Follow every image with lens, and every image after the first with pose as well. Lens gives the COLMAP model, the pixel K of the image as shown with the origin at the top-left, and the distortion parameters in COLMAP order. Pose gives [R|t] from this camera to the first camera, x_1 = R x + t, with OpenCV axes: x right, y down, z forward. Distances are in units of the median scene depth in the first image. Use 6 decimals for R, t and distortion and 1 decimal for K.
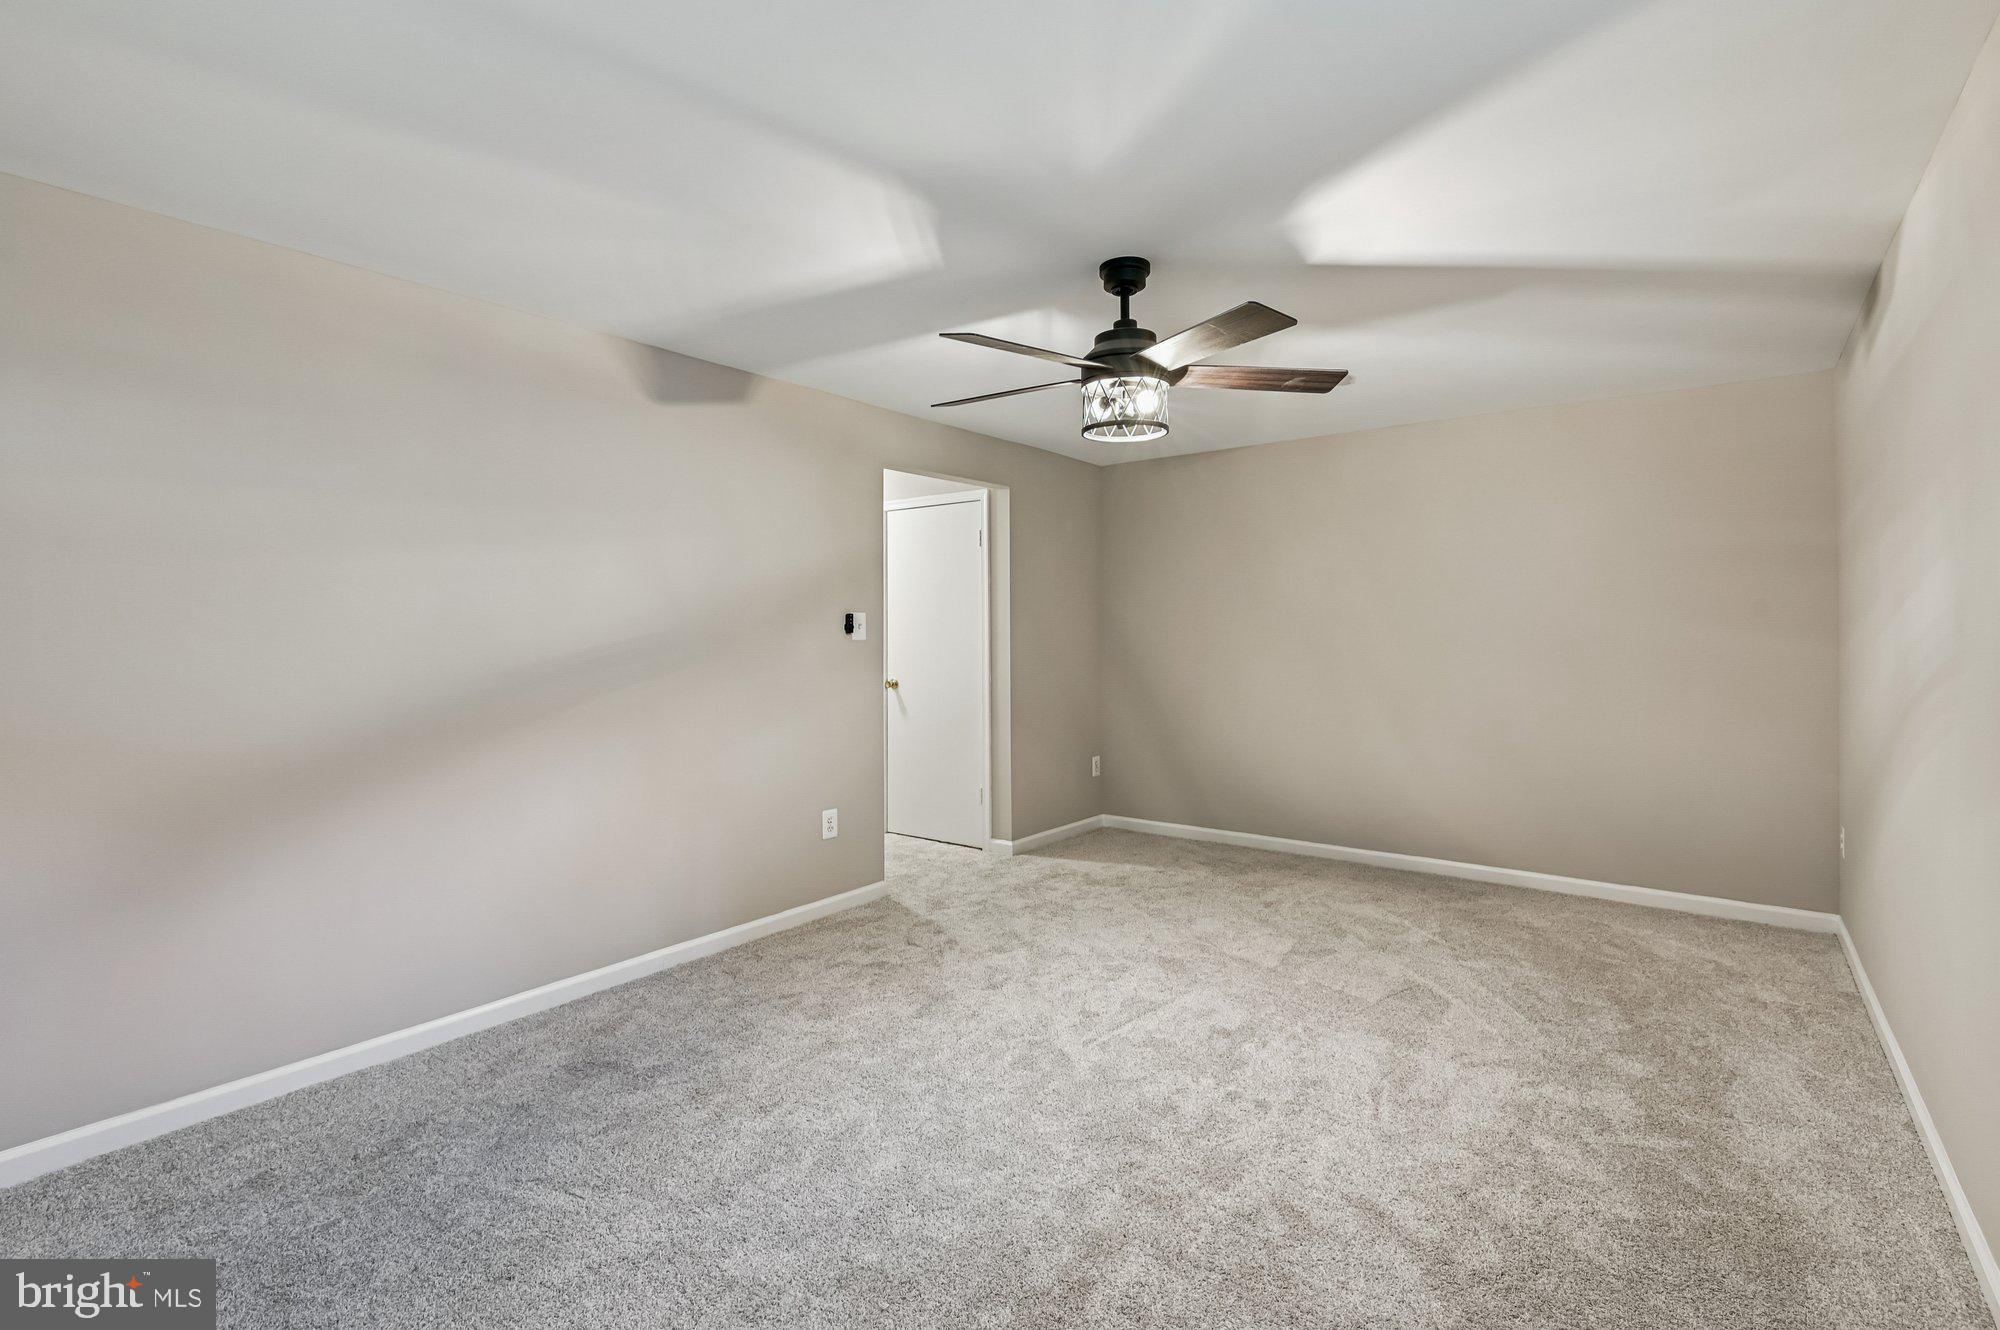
lens RADIAL K [[930.1, 0, 981.8], [0, 930.1, 630.3], [0, 0, 1]] dist [0.020804, -0.010704]
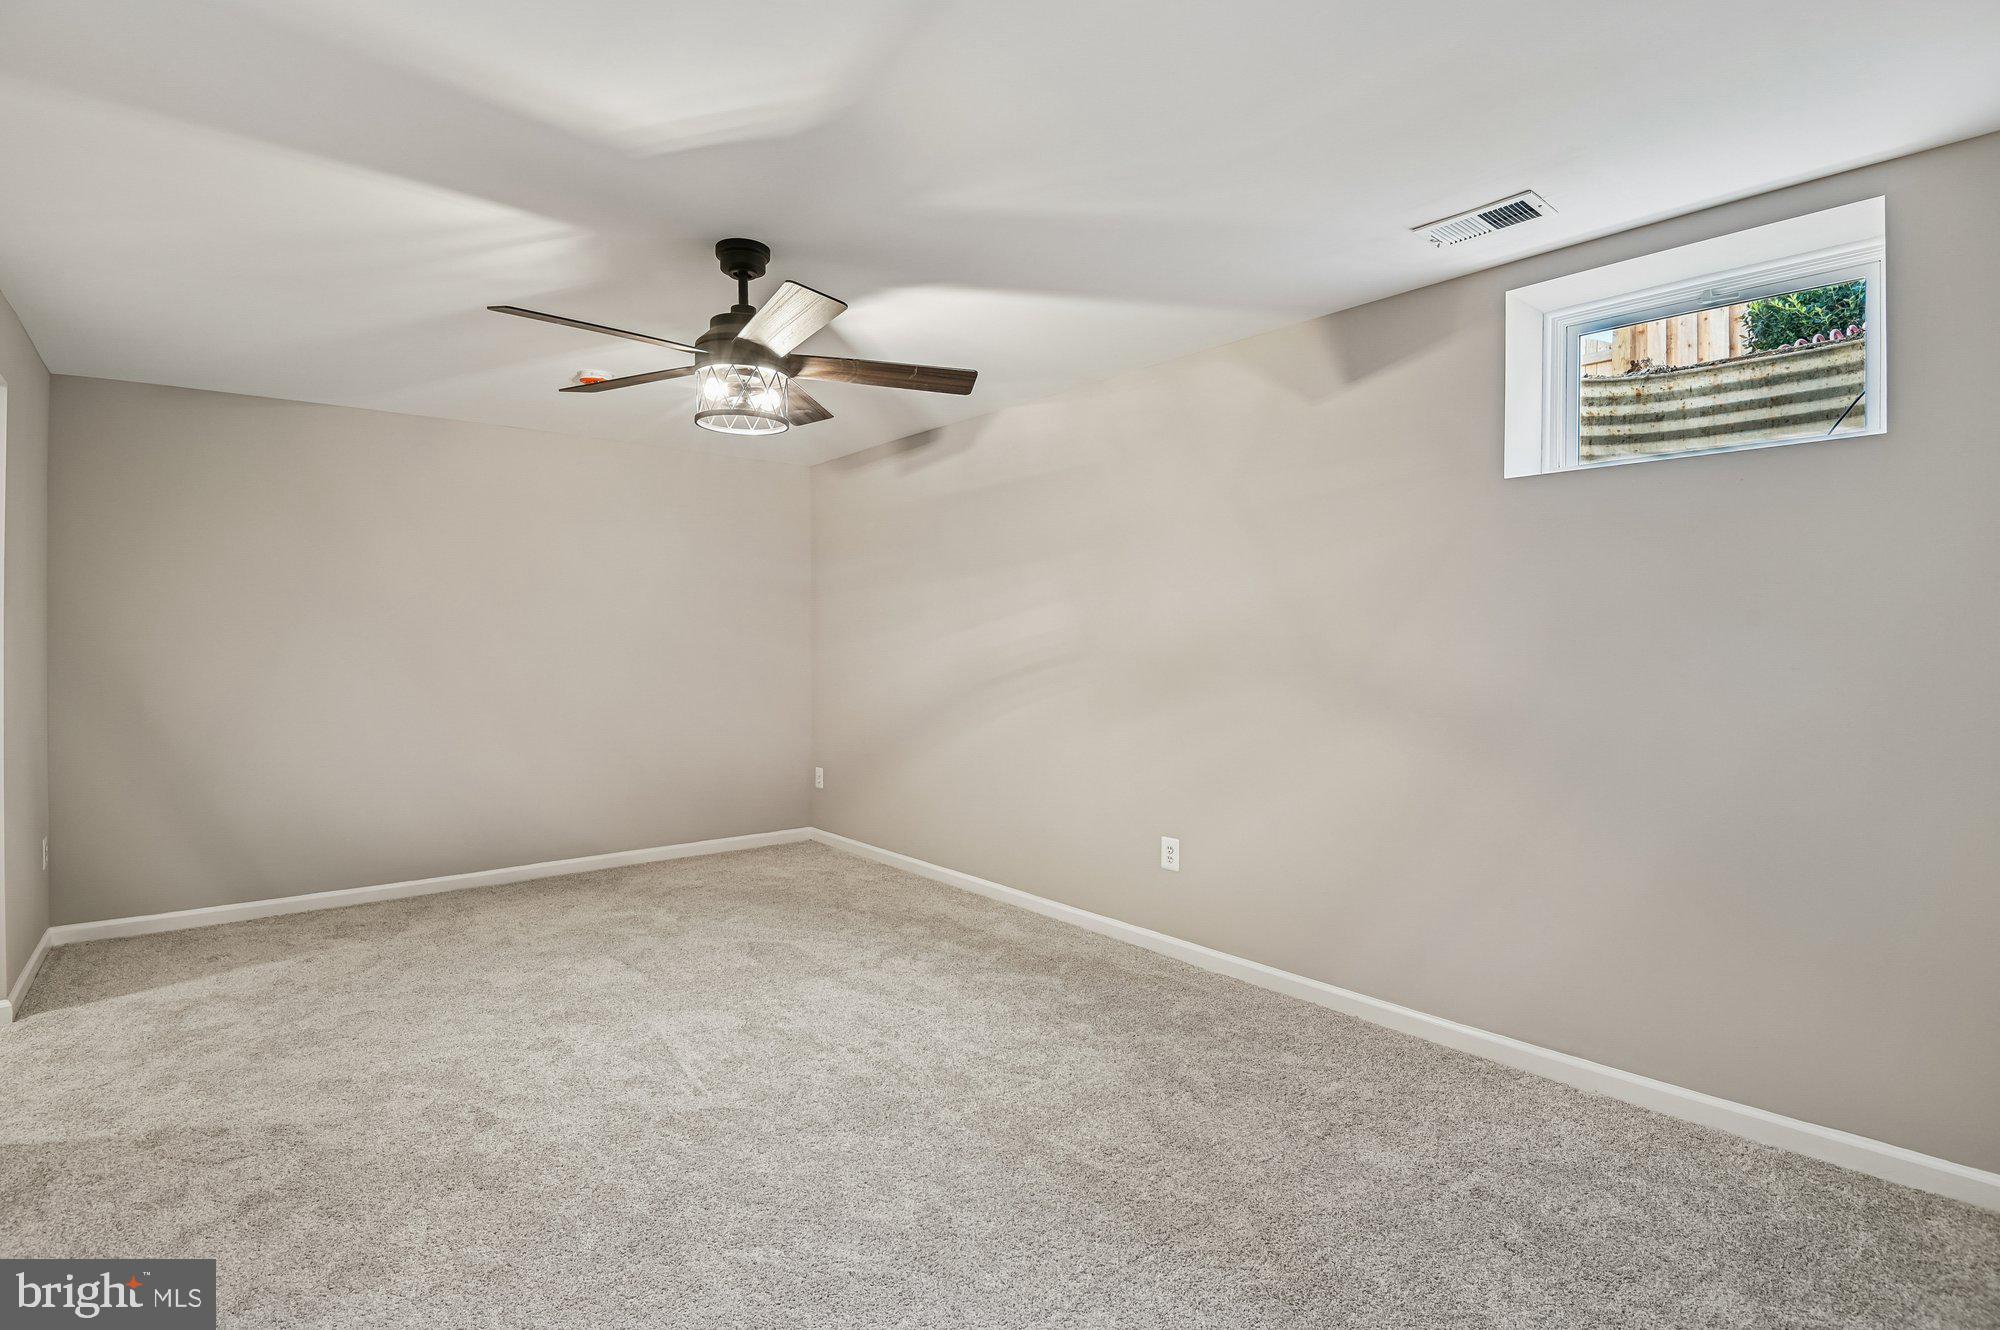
lens RADIAL K [[941.6, 0, 1001.0], [0, 941.6, 662.1], [0, 0, 1]] dist [-0.051017, -0.000394]
pose [[0.215936, -0.024207, 0.976107, -0.652401], [-0.001944, 0.999680, 0.025222, -0.001075], [-0.976406, -0.007344, 0.215820, 0.490909]]
